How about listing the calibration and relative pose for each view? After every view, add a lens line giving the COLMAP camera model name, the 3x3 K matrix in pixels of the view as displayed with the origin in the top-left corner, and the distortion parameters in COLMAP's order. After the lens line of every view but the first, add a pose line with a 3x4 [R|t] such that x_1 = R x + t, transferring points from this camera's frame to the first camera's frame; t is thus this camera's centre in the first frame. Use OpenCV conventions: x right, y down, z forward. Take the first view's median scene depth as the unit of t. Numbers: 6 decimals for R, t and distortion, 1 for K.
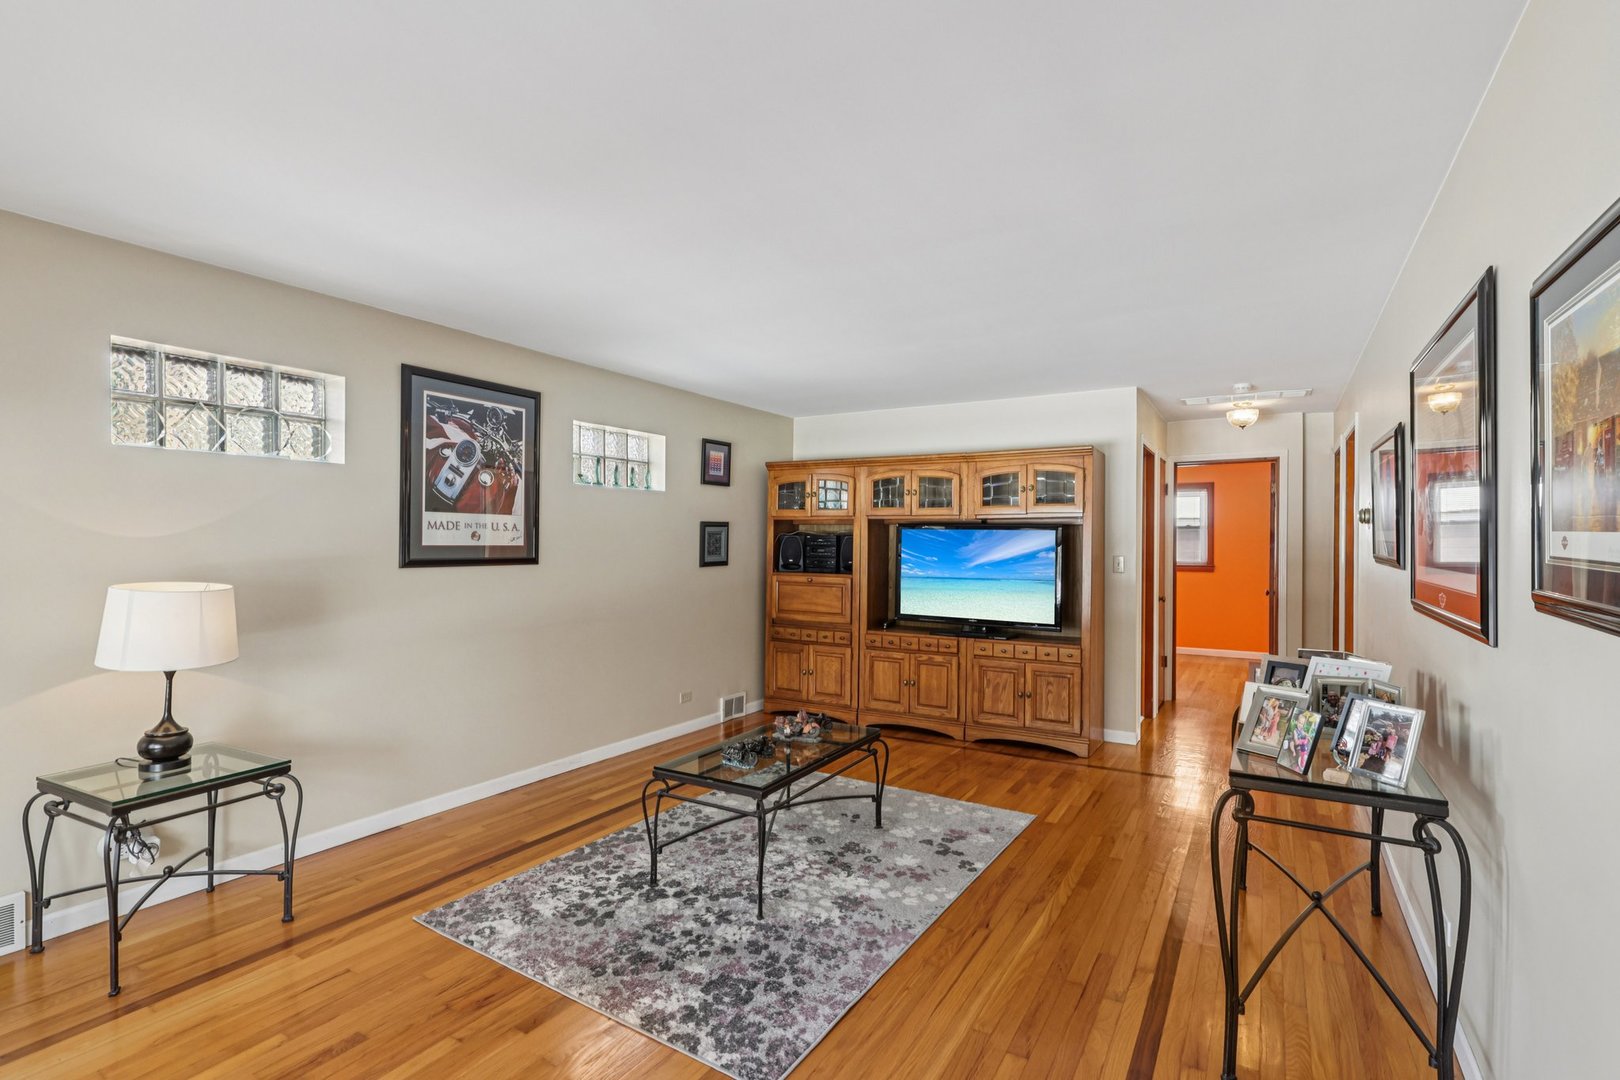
lens RADIAL K [[771.8, 0, 804.3], [0, 771.8, 543.4], [0, 0, 1]] dist [-0.003701, -0.000410]
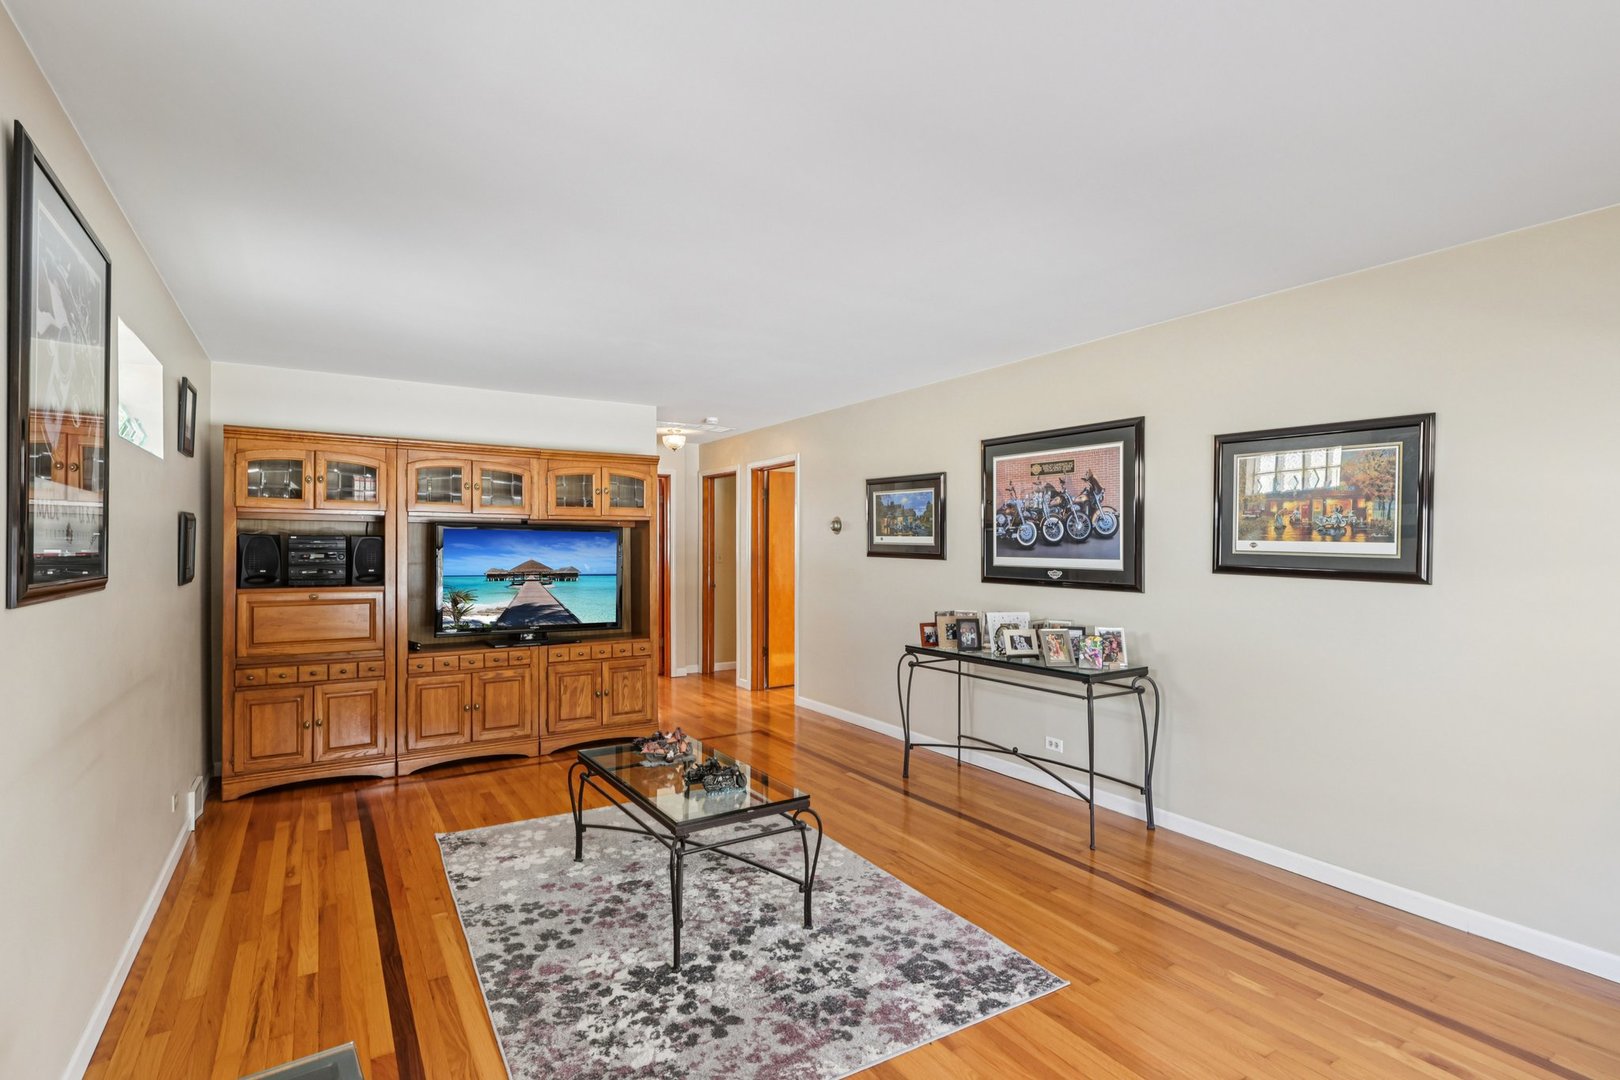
lens RADIAL K [[771.8, 0, 804.3], [0, 771.8, 543.4], [0, 0, 1]] dist [-0.003701, -0.000410]
pose [[0.447996, -0.003252, 0.894030, -0.744058], [0.002804, 0.999994, 0.002233, -0.005531], [-0.894031, 0.001506, 0.448002, 0.447599]]
